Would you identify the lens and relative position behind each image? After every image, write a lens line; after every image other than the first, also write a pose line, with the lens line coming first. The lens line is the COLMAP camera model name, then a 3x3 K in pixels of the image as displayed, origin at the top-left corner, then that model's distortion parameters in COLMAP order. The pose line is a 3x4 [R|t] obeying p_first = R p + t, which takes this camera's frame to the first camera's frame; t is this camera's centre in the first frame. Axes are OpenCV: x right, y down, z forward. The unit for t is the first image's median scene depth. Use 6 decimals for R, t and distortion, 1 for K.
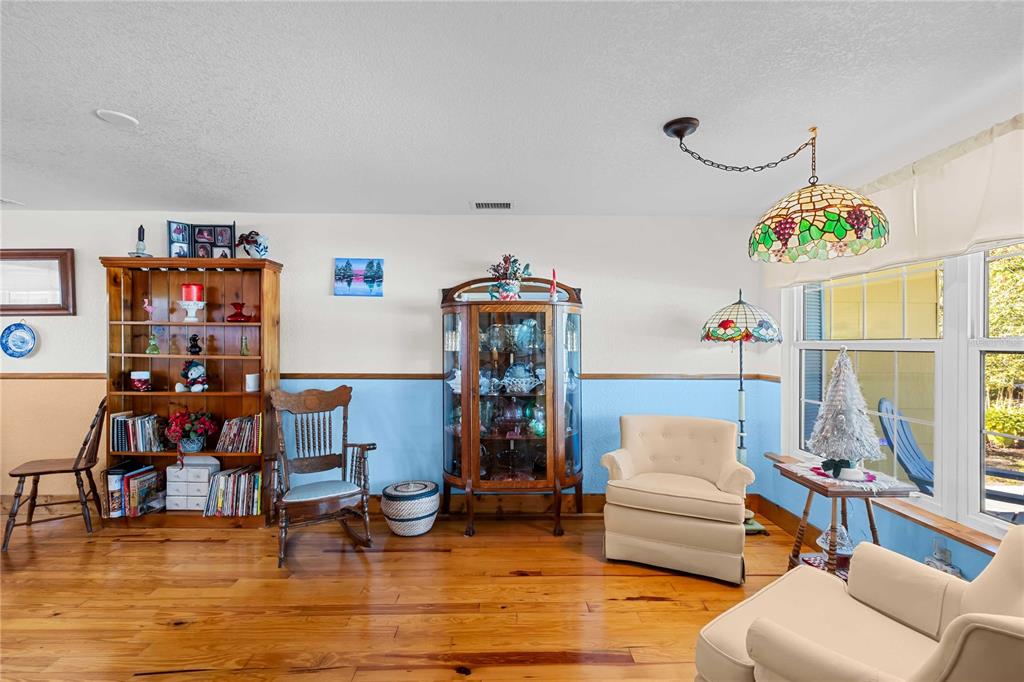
lens RADIAL K [[453.6, 0, 512.0], [0, 453.6, 341.0], [0, 0, 1]] dist [0.002798, 0.000107]
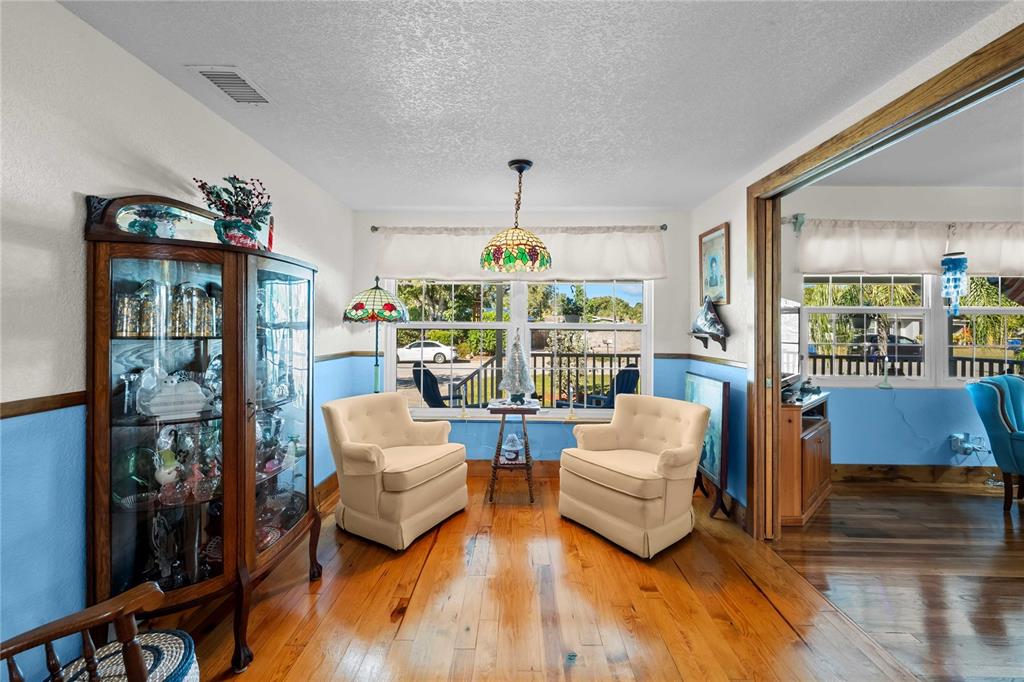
lens RADIAL K [[453.6, 0, 512.0], [0, 453.6, 341.0], [0, 0, 1]] dist [0.002798, 0.000107]
pose [[0.029827, -0.037859, 0.998838, -0.598355], [-0.008455, 0.999237, 0.038126, 0.001272], [-0.999519, -0.009583, 0.029484, 0.617857]]
